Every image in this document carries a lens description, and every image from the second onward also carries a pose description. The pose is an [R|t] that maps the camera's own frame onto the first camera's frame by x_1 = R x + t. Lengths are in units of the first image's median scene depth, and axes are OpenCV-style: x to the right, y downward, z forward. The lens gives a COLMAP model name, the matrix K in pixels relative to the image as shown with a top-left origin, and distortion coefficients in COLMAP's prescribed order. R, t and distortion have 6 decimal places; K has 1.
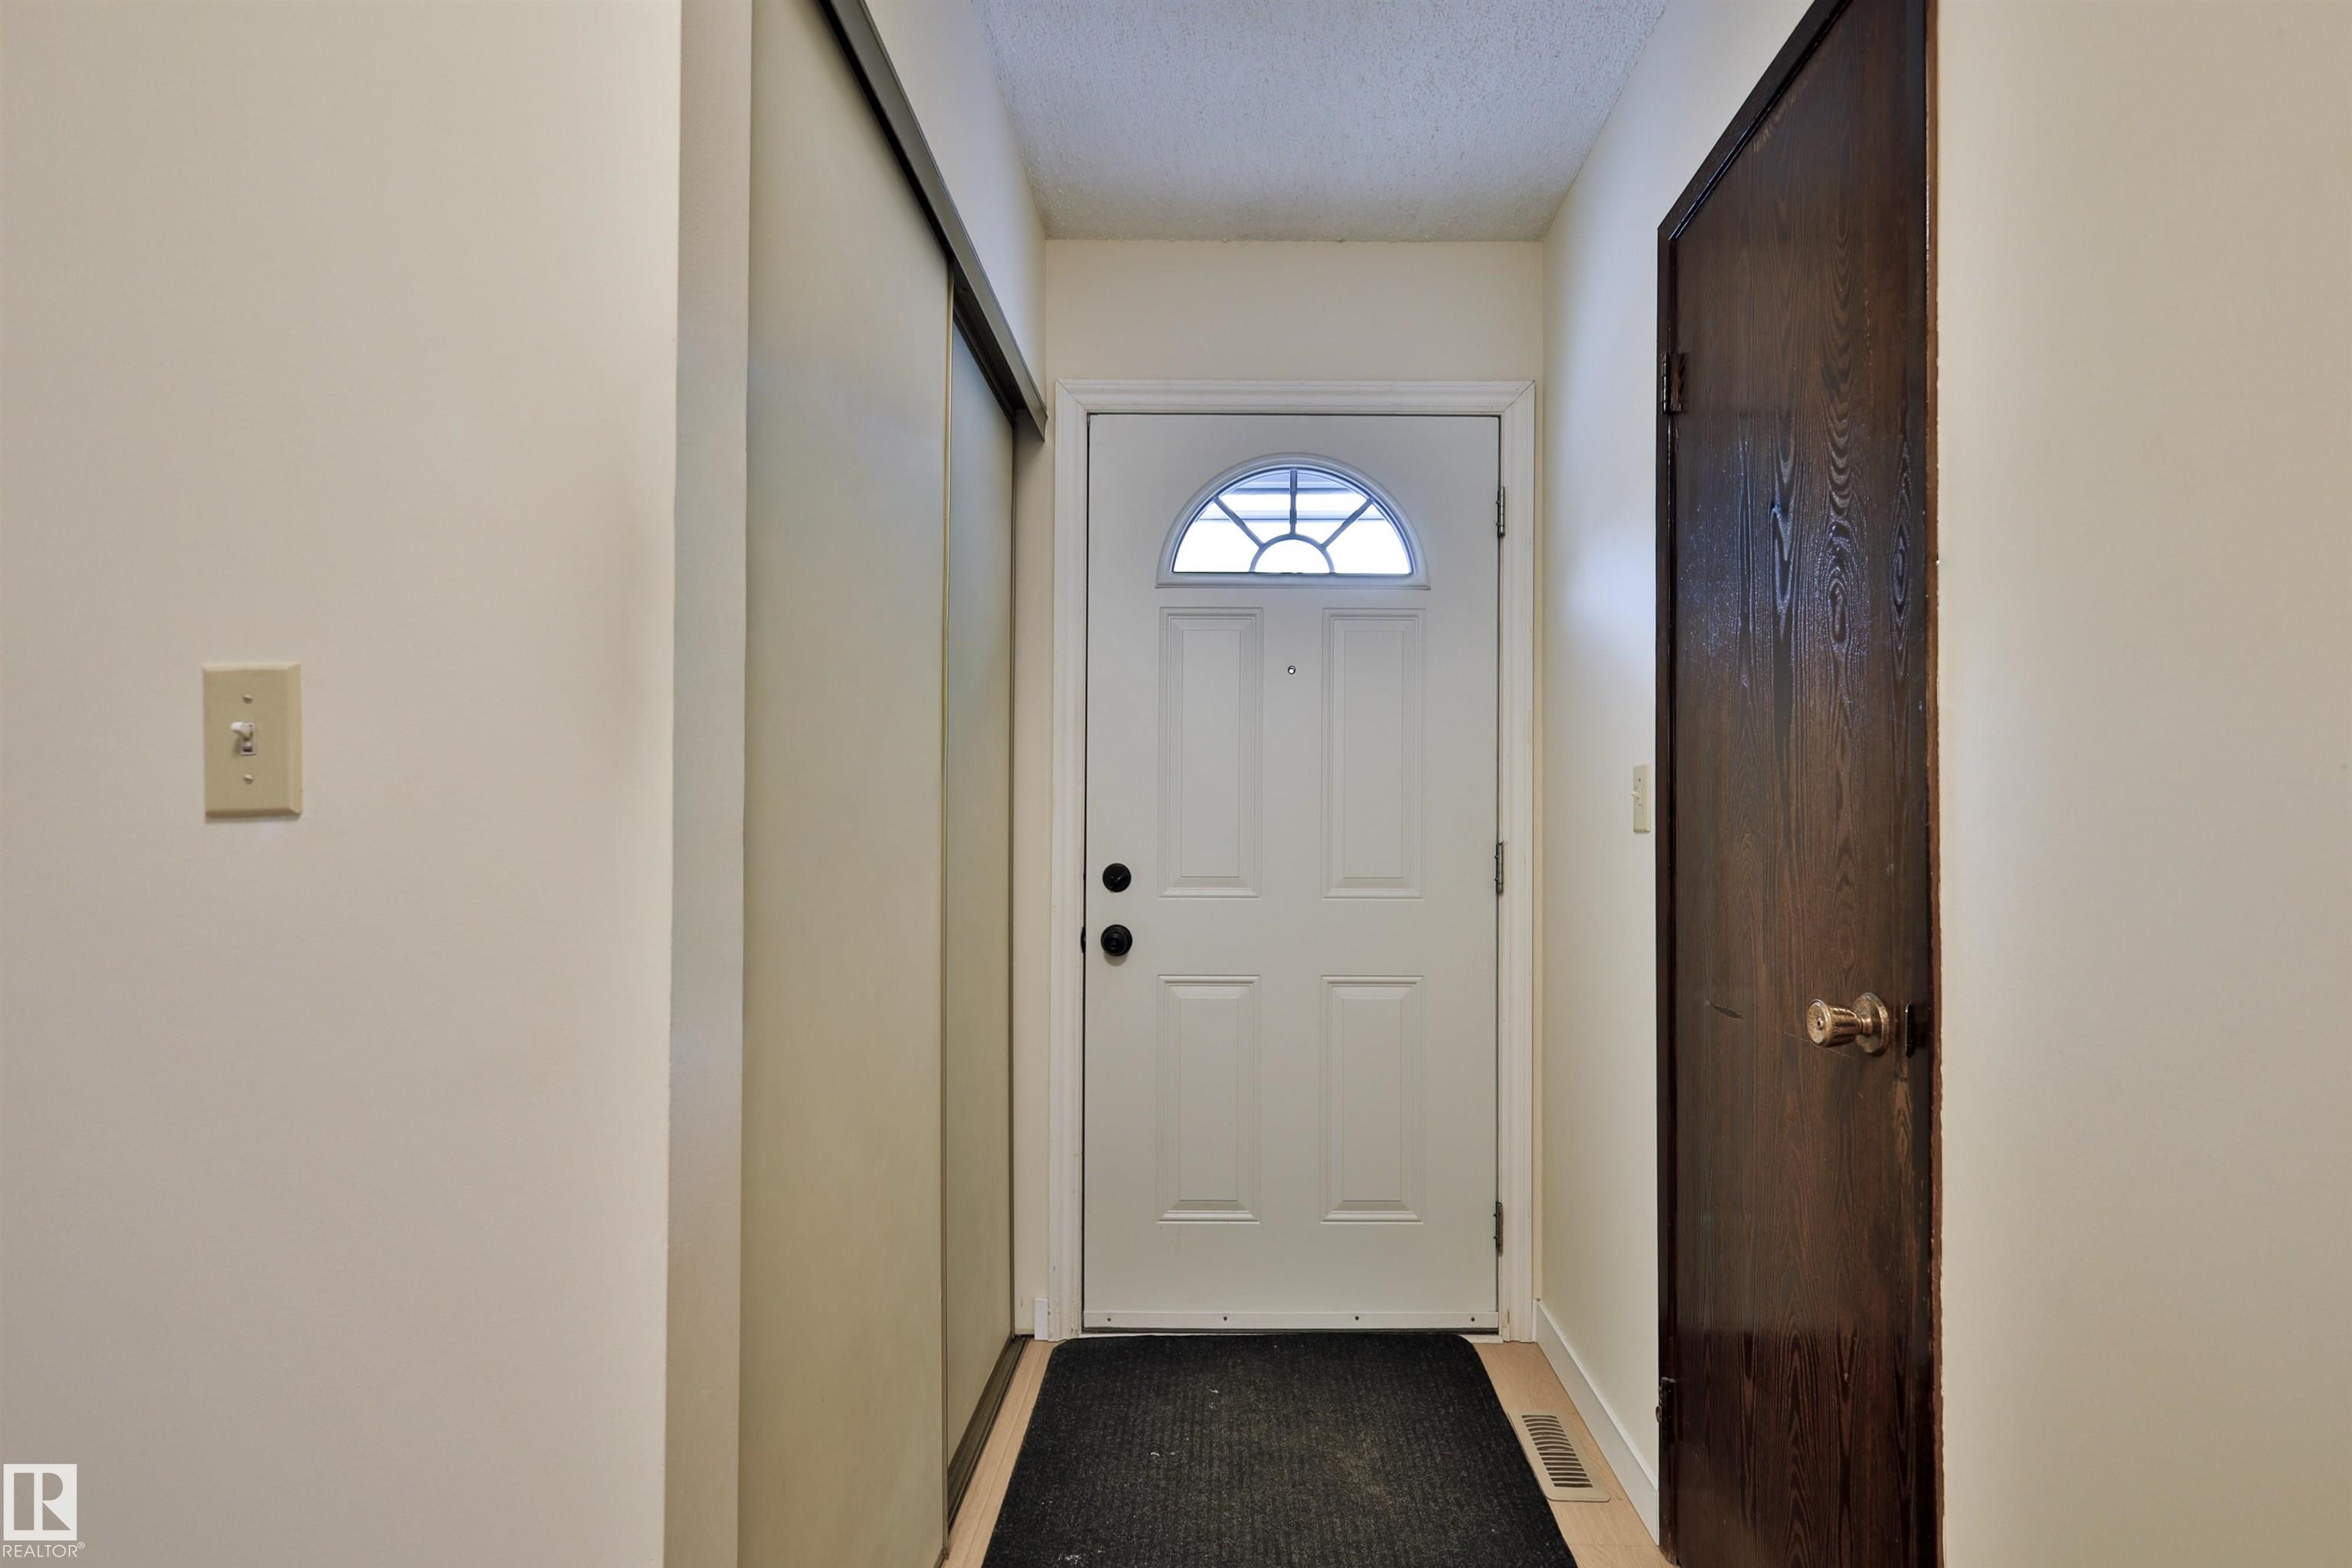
lens RADIAL K [[1105.8, 0, 1247.0], [0, 1105.8, 817.0], [0, 0, 1]] dist [0.007434, -0.000704]
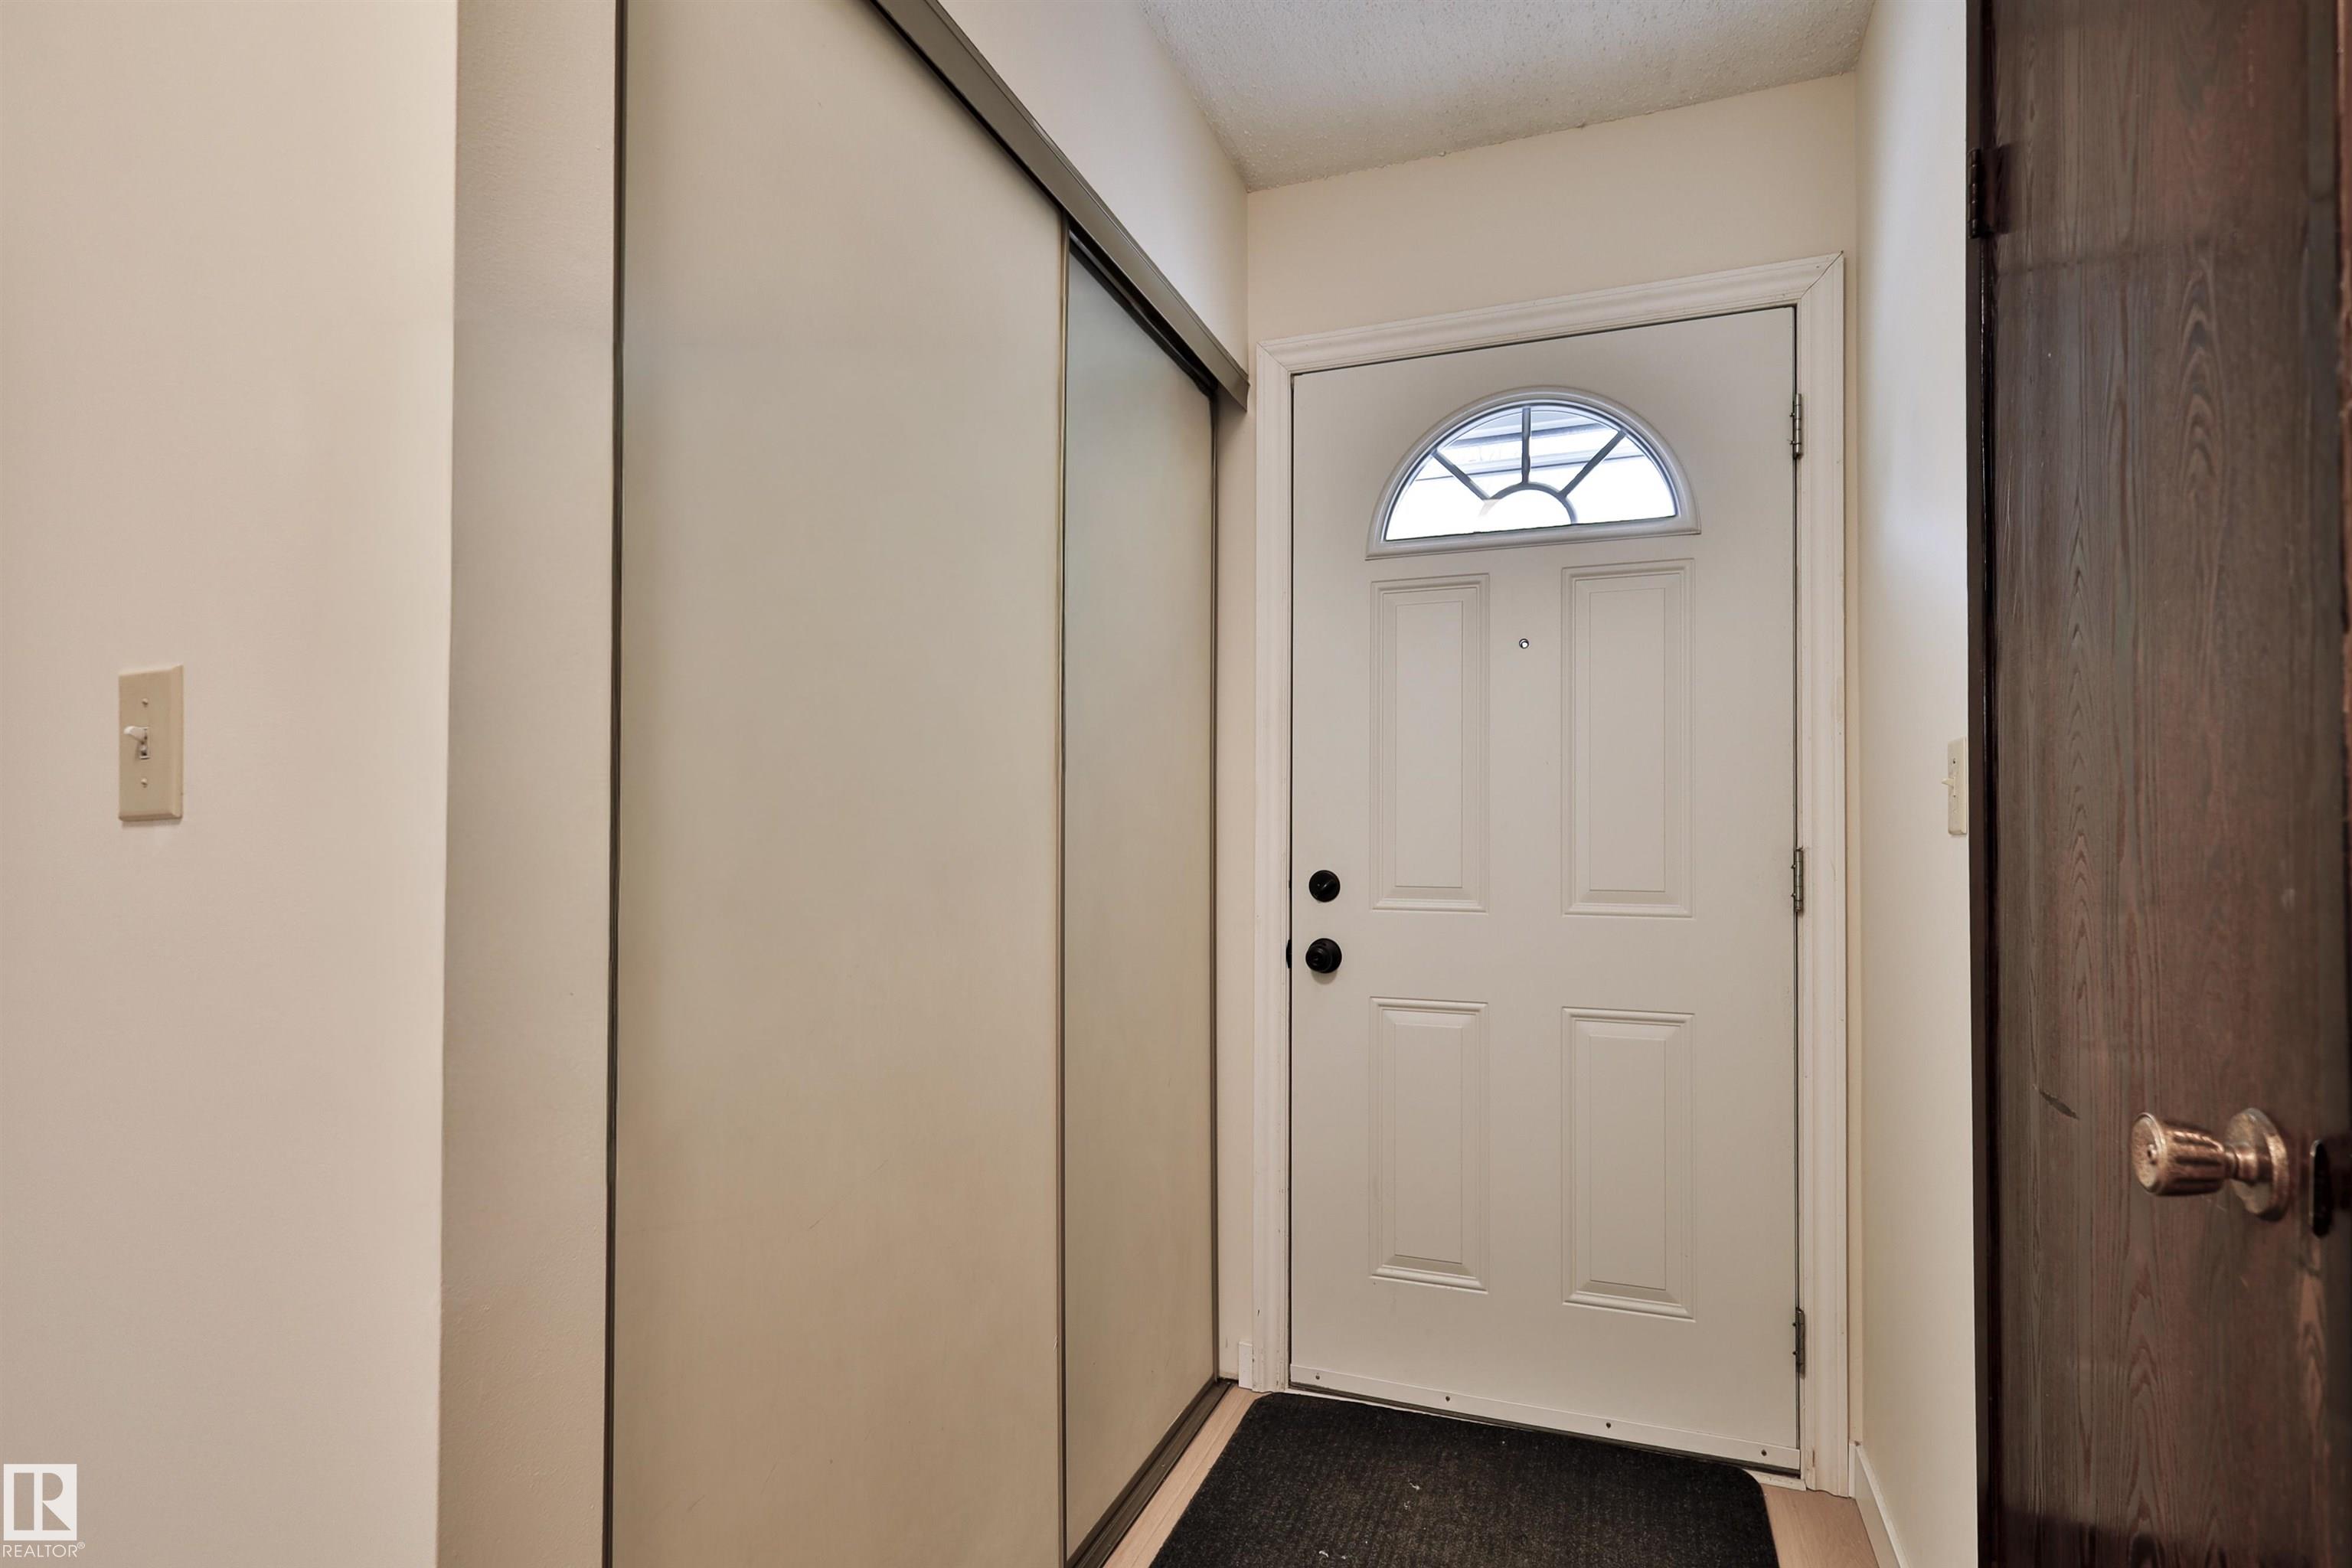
lens RADIAL K [[1113.7, 0, 1234.4], [0, 1113.7, 816.6], [0, 0, 1]] dist [0.003004, 0.000082]
pose [[0.941941, -0.006612, -0.335713, 0.120434], [0.005467, 0.999976, -0.004356, 0.002057], [0.335733, 0.002268, 0.941954, 0.126257]]
